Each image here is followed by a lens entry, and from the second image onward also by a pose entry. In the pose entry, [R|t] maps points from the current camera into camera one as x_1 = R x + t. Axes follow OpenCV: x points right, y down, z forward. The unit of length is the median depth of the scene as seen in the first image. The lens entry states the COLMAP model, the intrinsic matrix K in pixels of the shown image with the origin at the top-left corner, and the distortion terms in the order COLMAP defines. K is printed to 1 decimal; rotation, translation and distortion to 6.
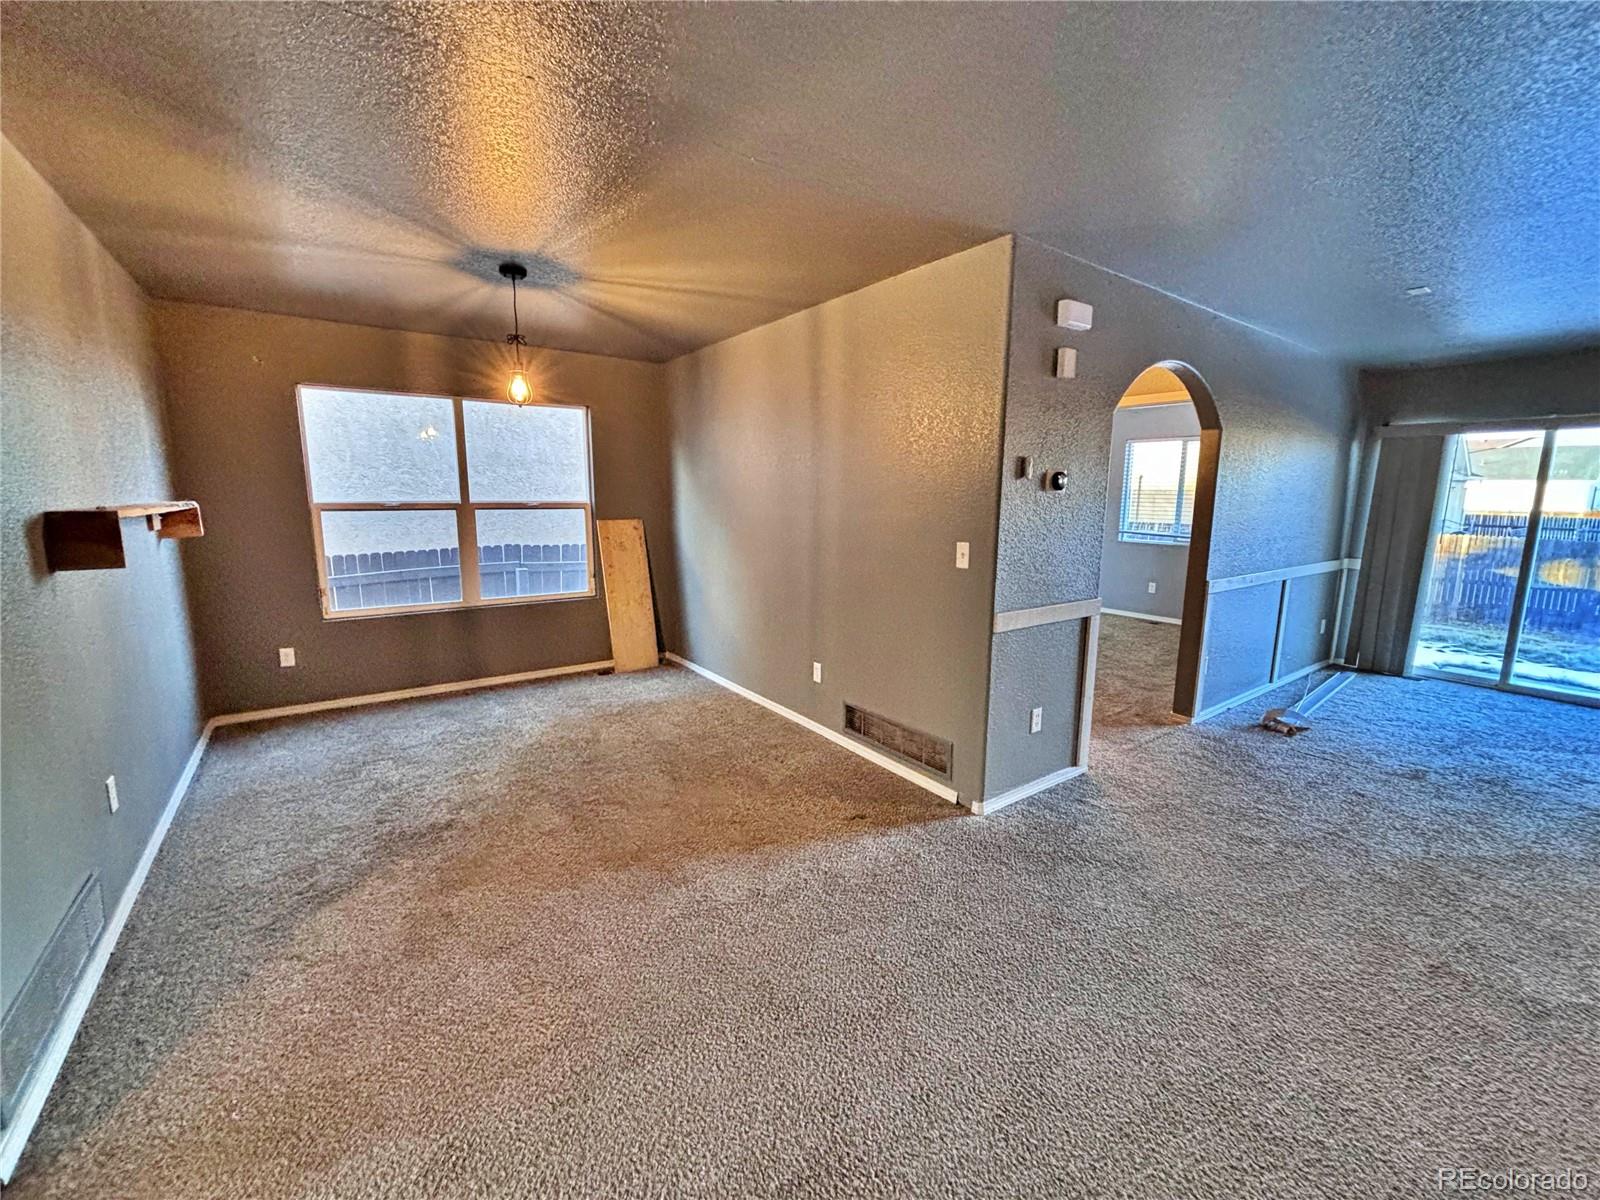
lens RADIAL K [[644.4, 0, 798.6], [0, 644.4, 596.2], [0, 0, 1]] dist [-0.002075, 0.003022]
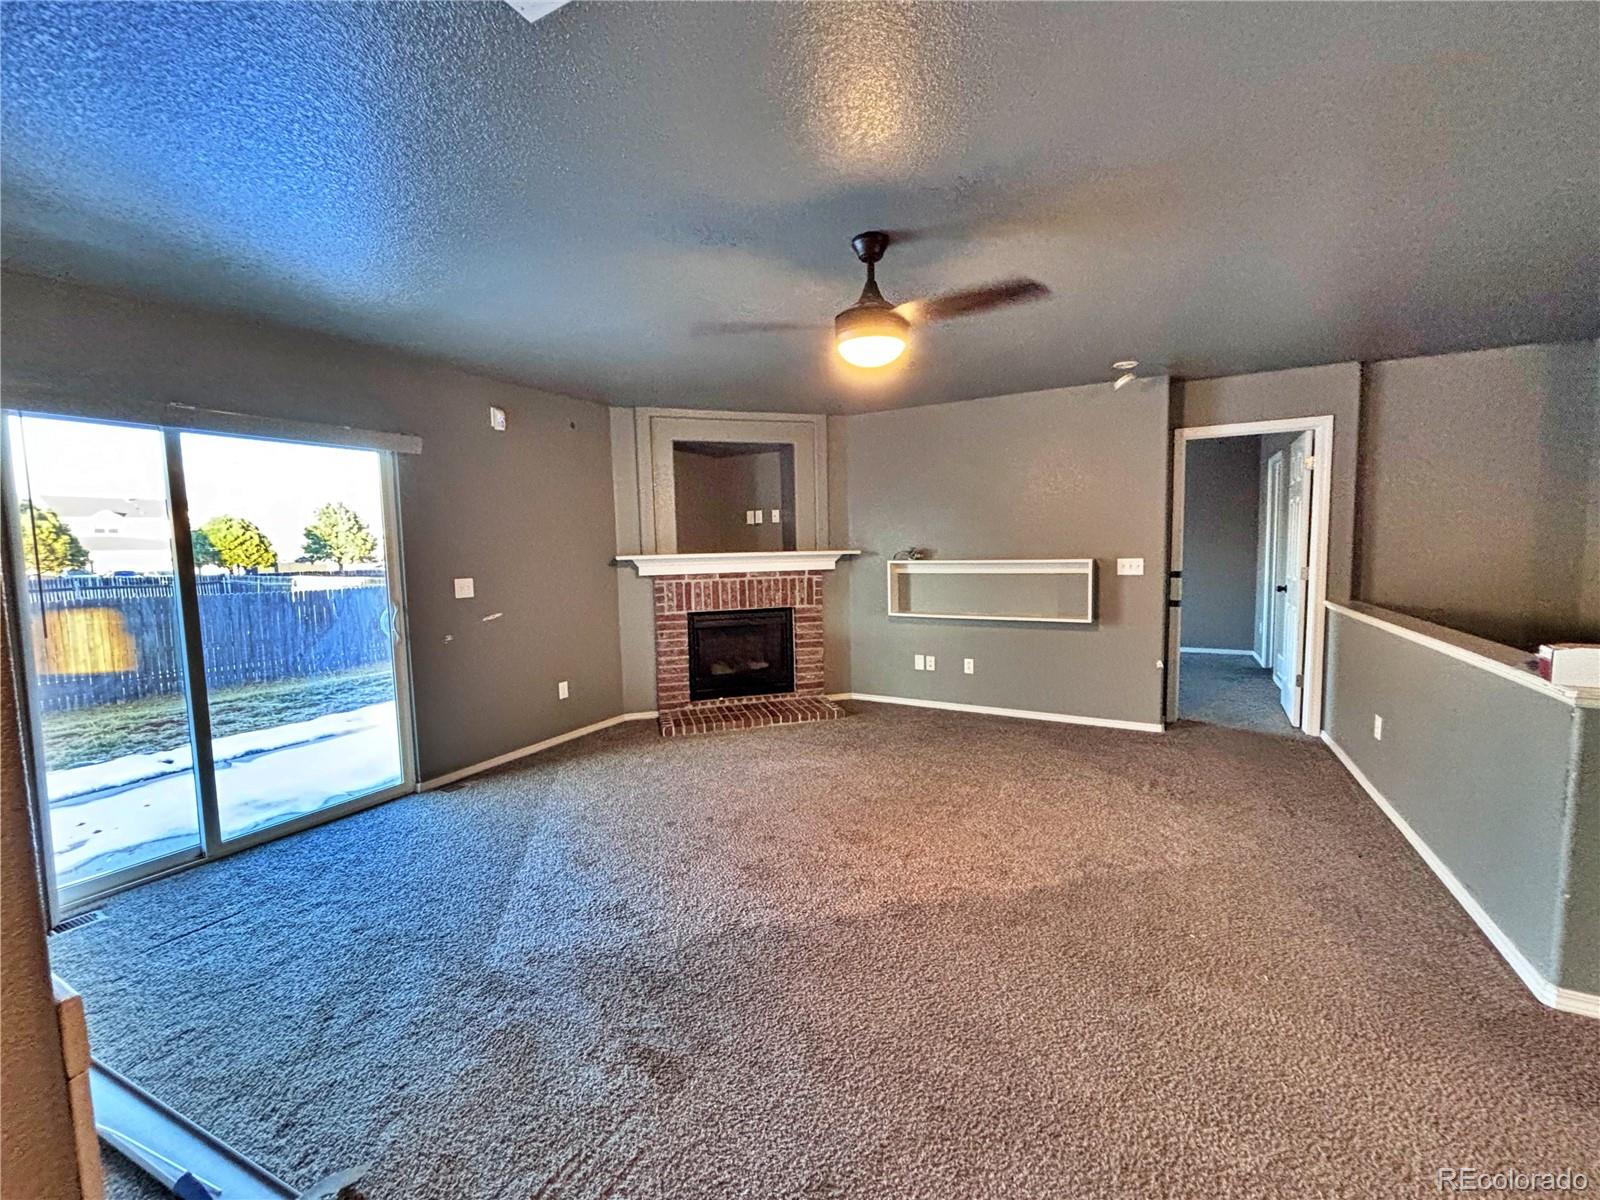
lens RADIAL K [[649.0, 0, 798.7], [0, 649.0, 599.0], [0, 0, 1]] dist [-0.000241, 0.000463]
pose [[-0.425861, -0.079162, 0.901319, 0.437410], [0.160574, 0.973740, 0.161392, -0.132651], [-0.890426, 0.213459, -0.401966, 0.939690]]
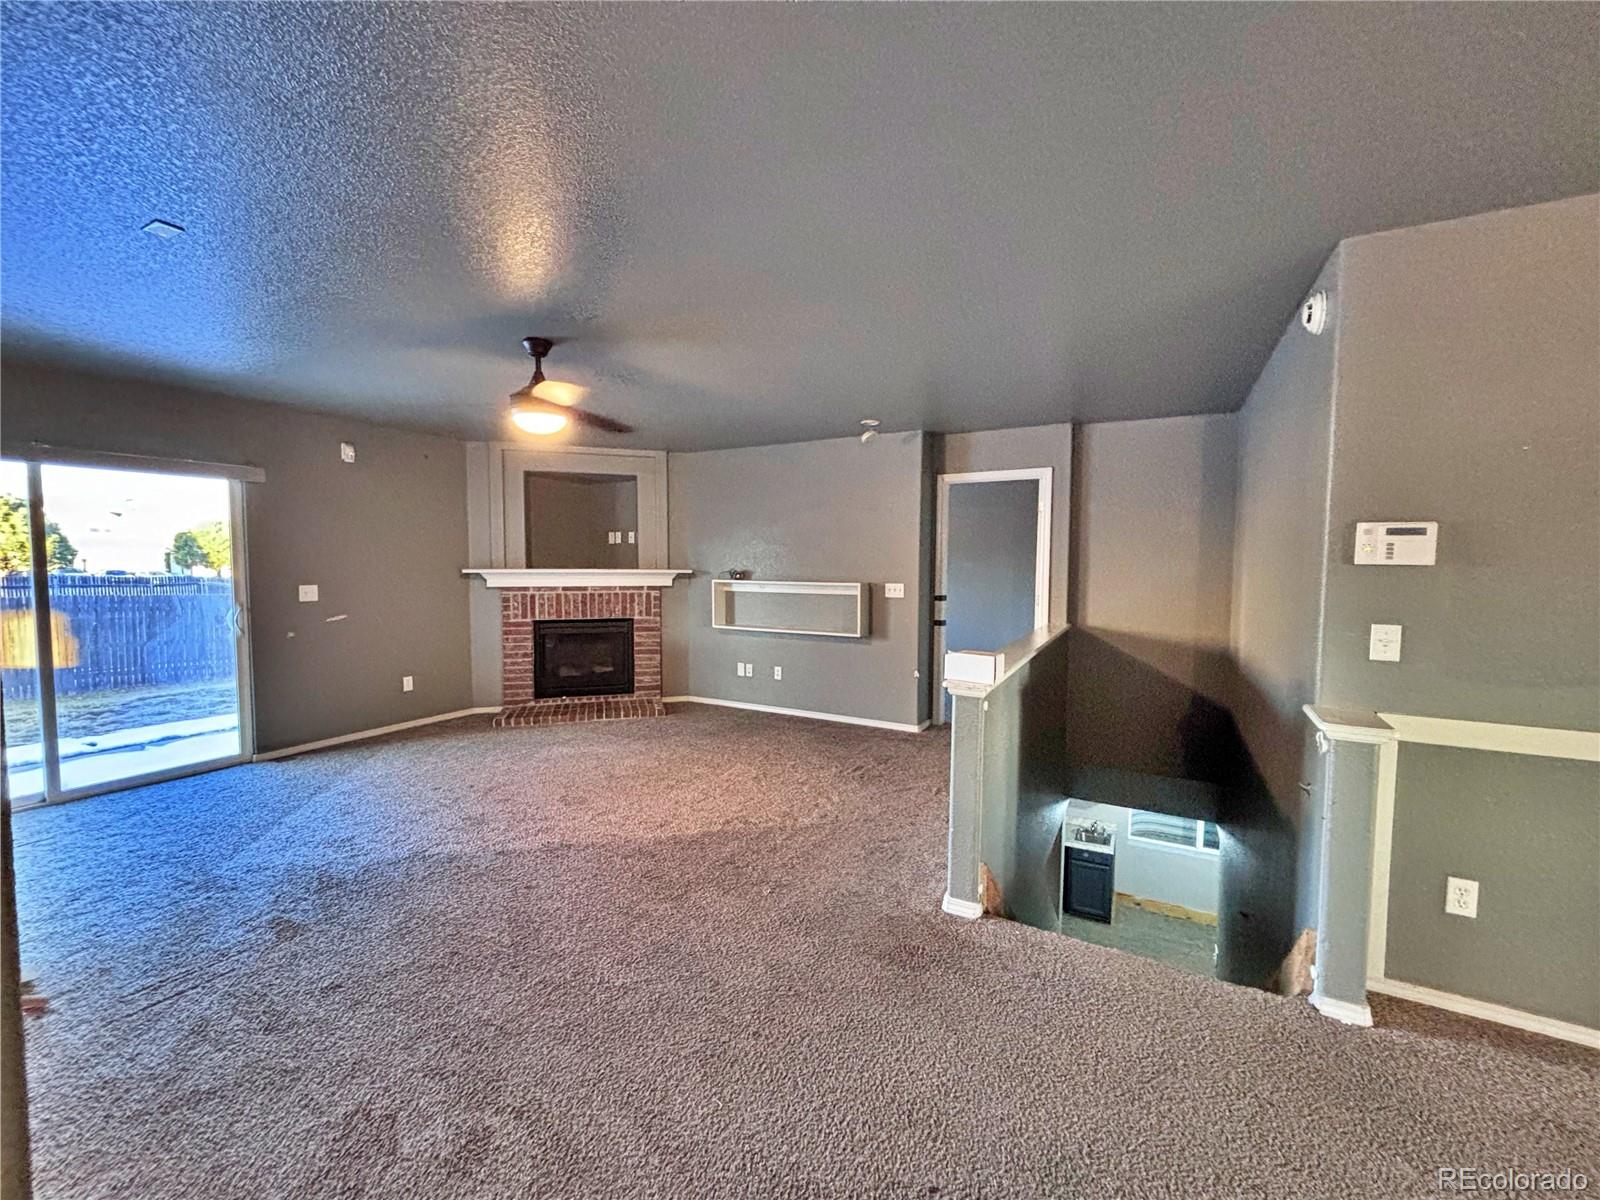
lens RADIAL K [[652.6, 0, 809.9], [0, 652.6, 597.7], [0, 0, 1]] dist [-0.001622, 0.000158]
pose [[-0.427813, -0.064934, 0.901532, 0.061759], [0.134608, 0.981716, 0.134587, -0.097560], [-0.893788, 0.178932, -0.411251, 0.645183]]
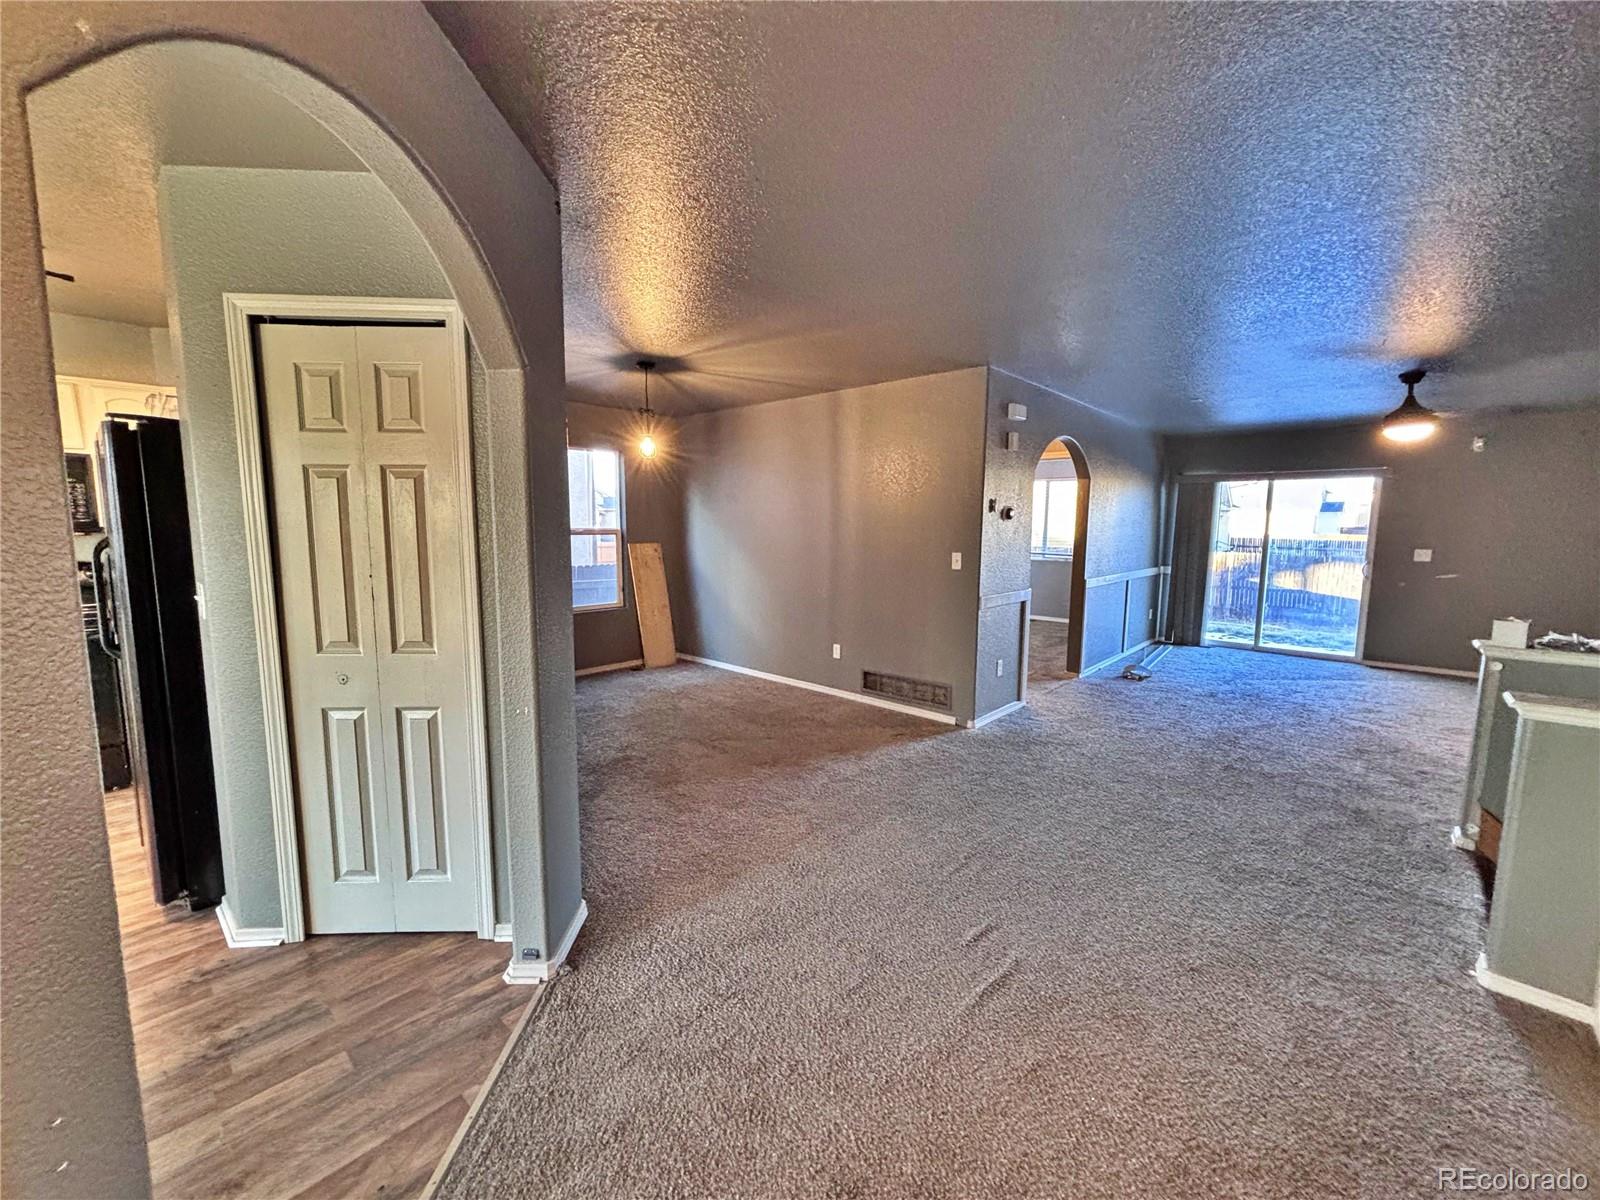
lens RADIAL K [[644.1, 0, 793.3], [0, 644.1, 598.8], [0, 0, 1]] dist [0.000500, 0.000088]
pose [[0.979598, -0.025511, 0.199341, -0.350631], [0.033475, 0.998766, -0.036684, 0.056411], [-0.198159, 0.042608, 0.979243, -0.348571]]
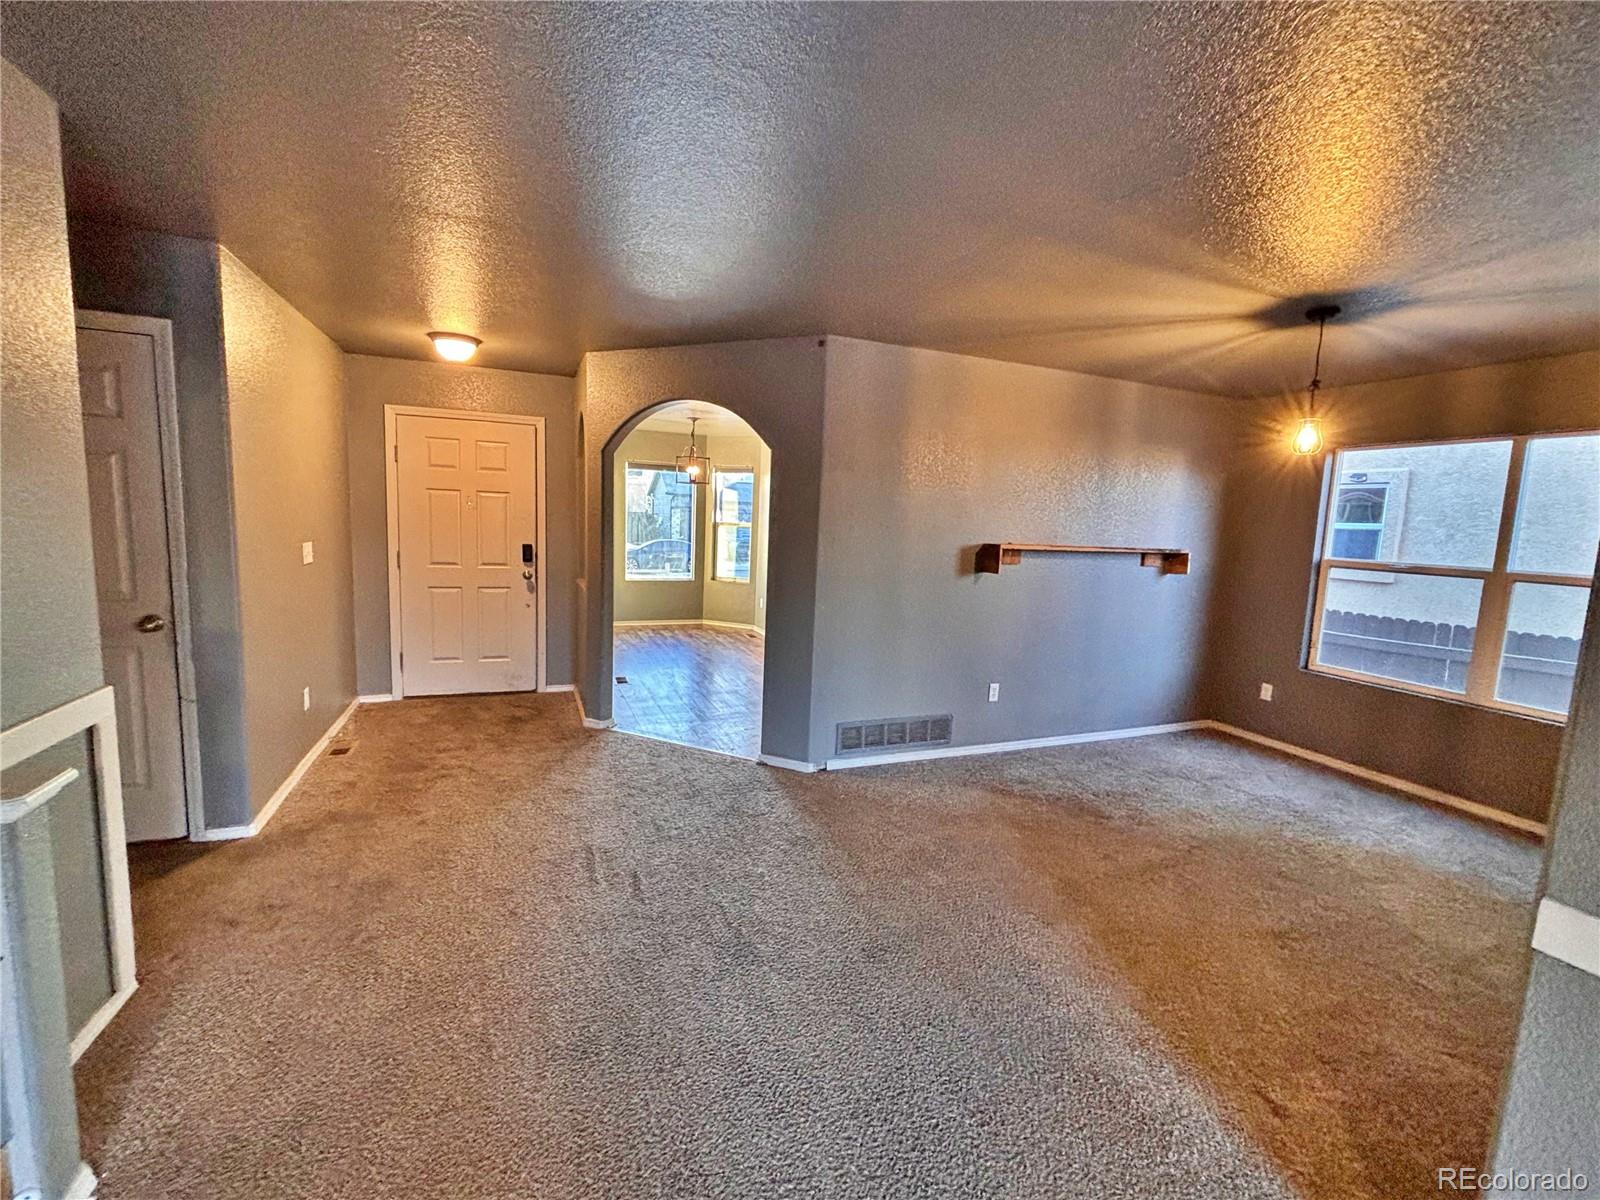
lens RADIAL K [[671.4, 0, 801.8], [0, 671.4, 596.3], [0, 0, 1]] dist [-0.010553, -0.000036]
pose [[-0.229058, 0.097614, -0.968506, 0.572356], [-0.198801, 0.969297, 0.144711, -0.084509], [0.952896, 0.225687, -0.202620, 0.479296]]
